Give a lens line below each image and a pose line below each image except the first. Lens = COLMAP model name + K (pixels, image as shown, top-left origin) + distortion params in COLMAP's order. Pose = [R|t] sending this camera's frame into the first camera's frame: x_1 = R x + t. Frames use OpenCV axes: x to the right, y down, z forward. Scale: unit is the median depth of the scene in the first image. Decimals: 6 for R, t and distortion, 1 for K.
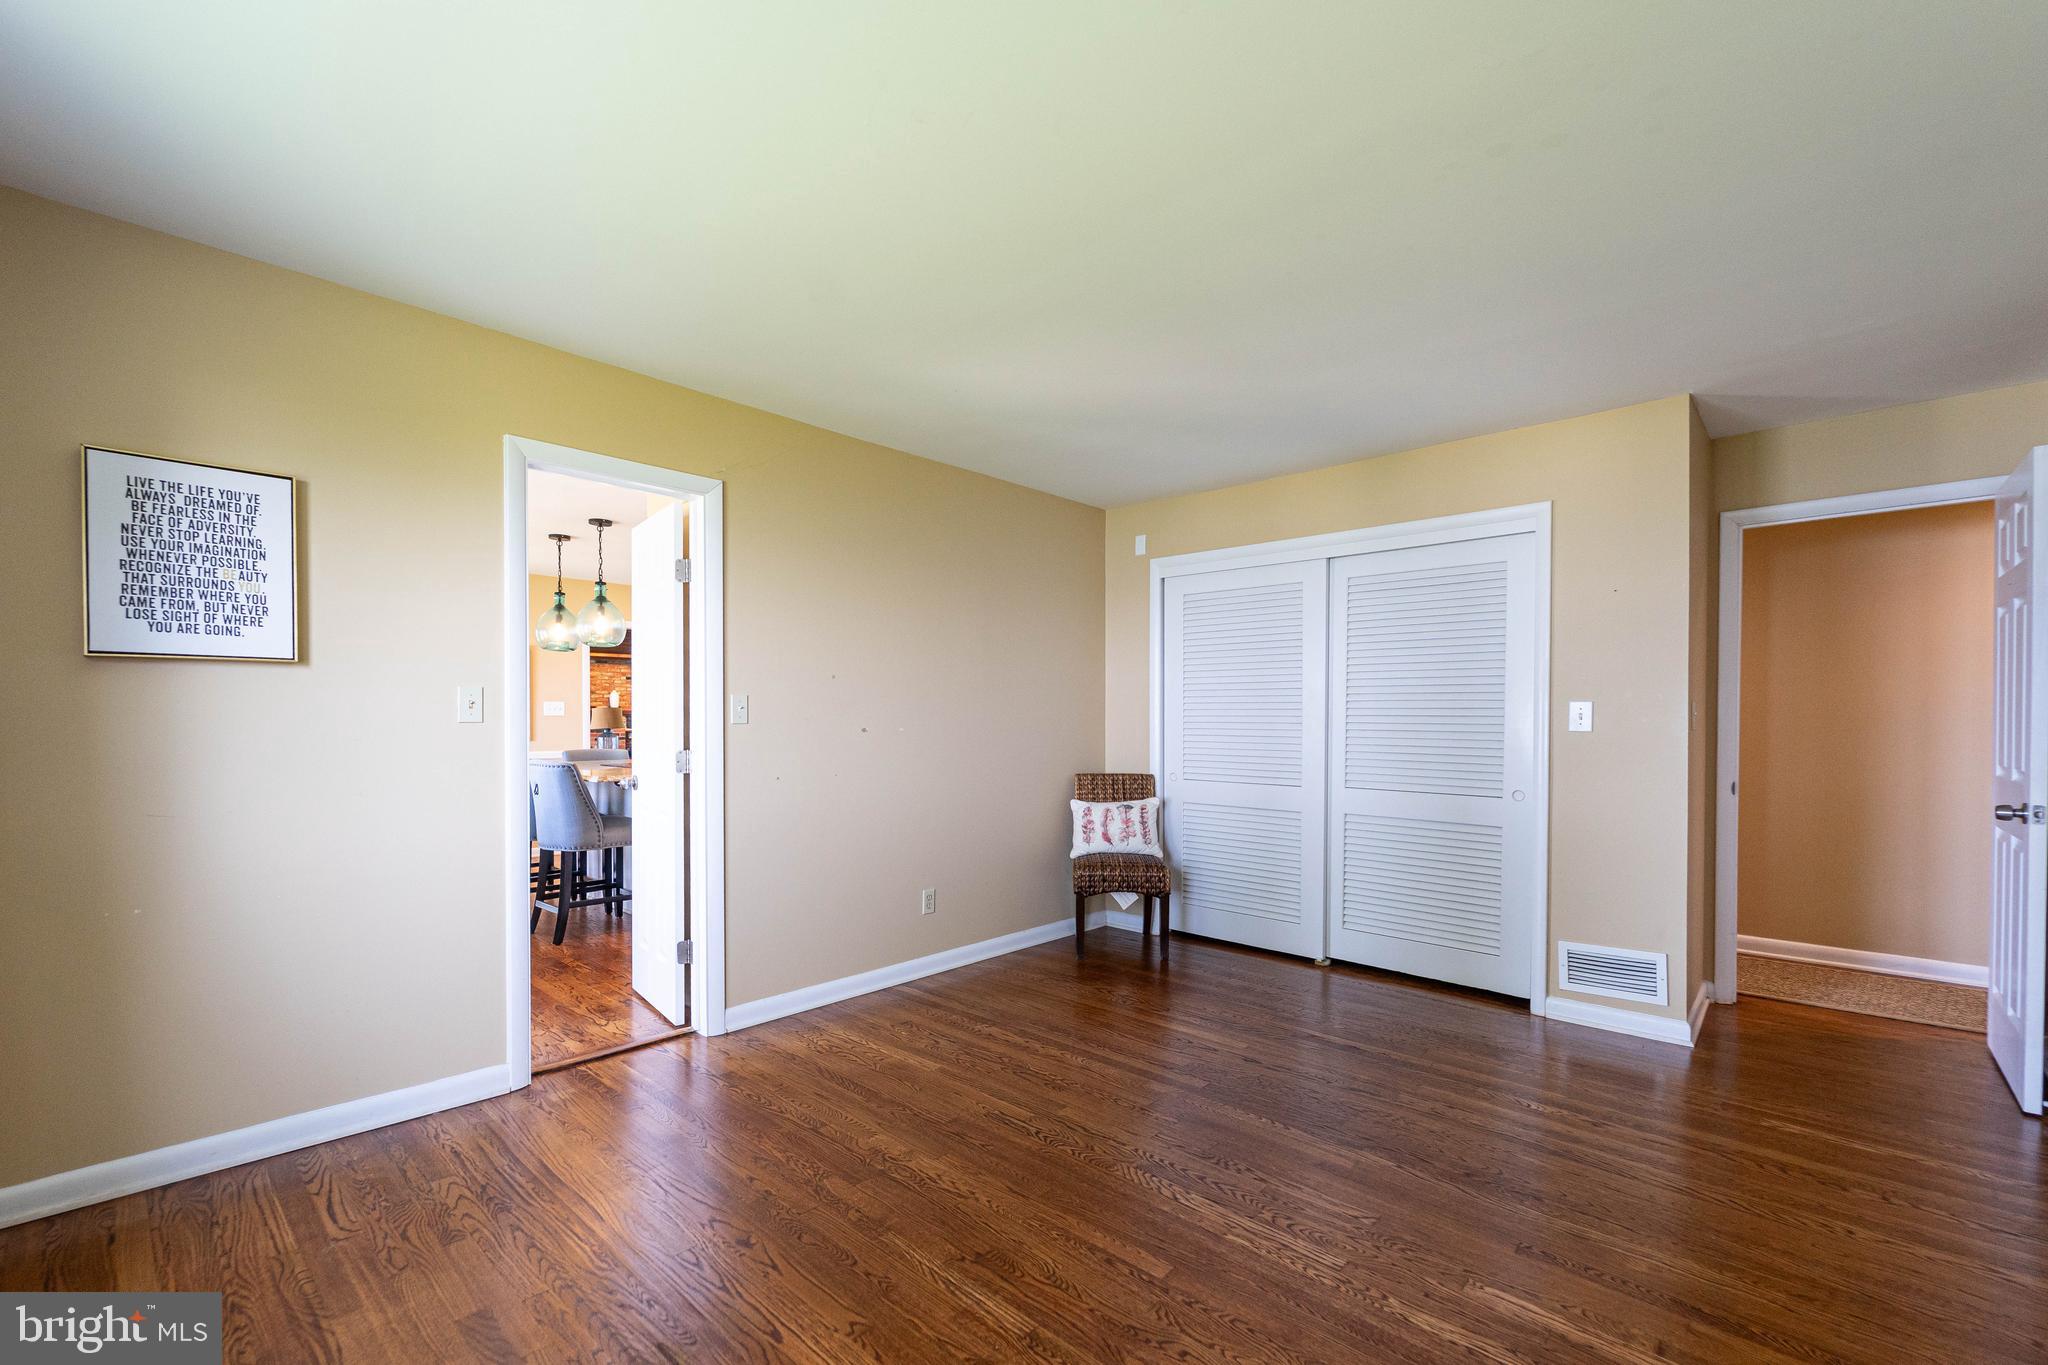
lens RADIAL K [[844.6, 0, 1039.8], [0, 844.6, 731.3], [0, 0, 1]] dist [0.013751, -0.002934]
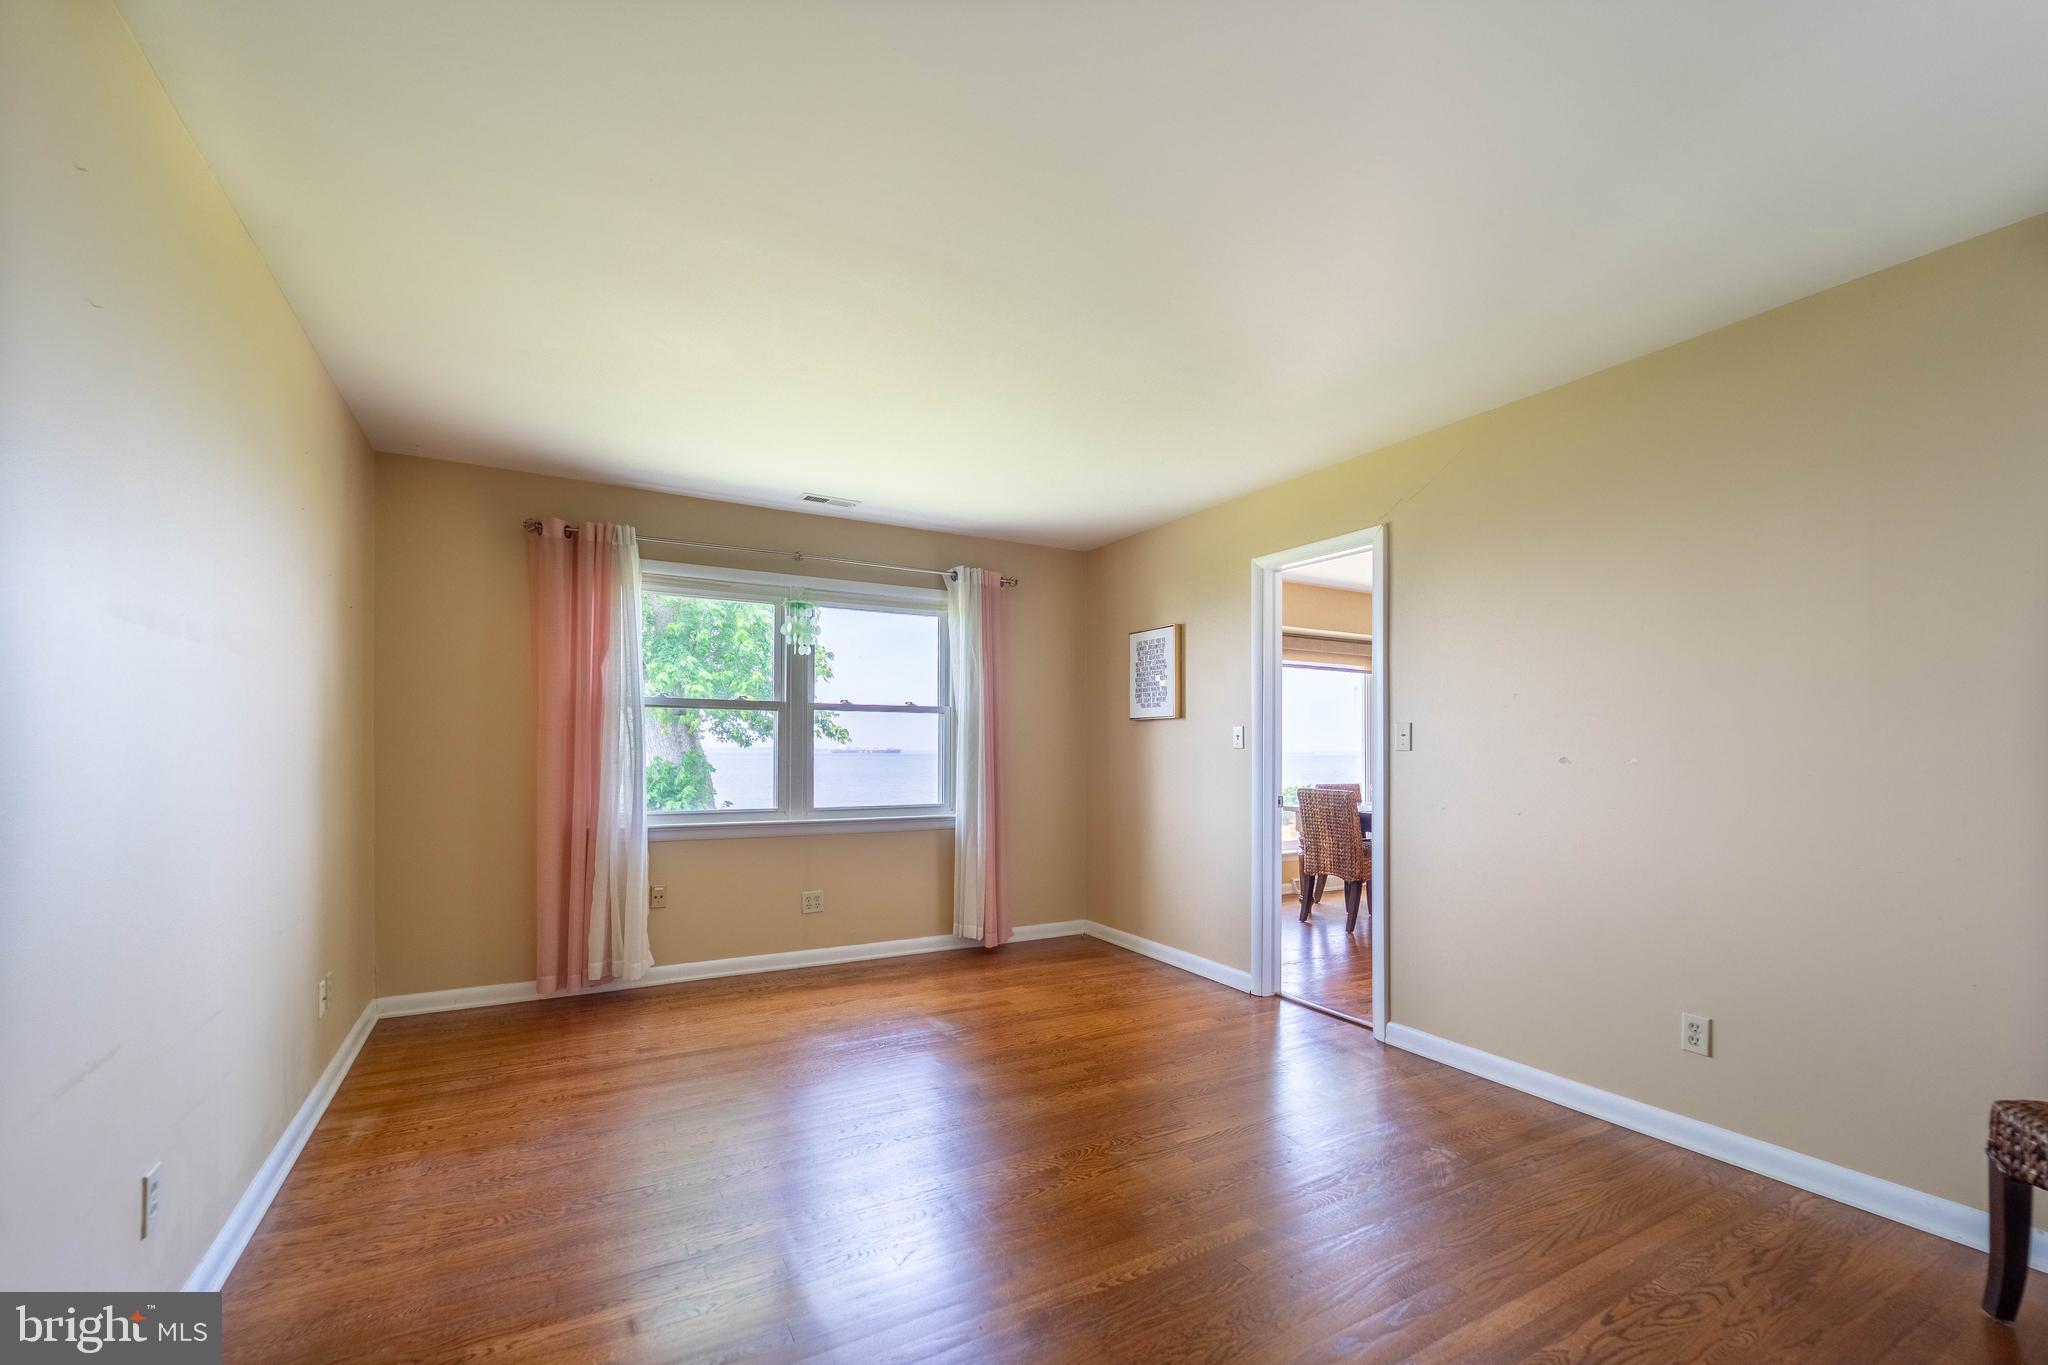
lens RADIAL K [[844.6, 0, 1001.4], [0, 844.6, 746.1], [0, 0, 1]] dist [0.013751, -0.002934]
pose [[-0.307101, -0.007551, -0.951647, 1.152577], [-0.020143, 0.999796, -0.001433, -0.004273], [0.951464, 0.018729, -0.307191, 1.261972]]
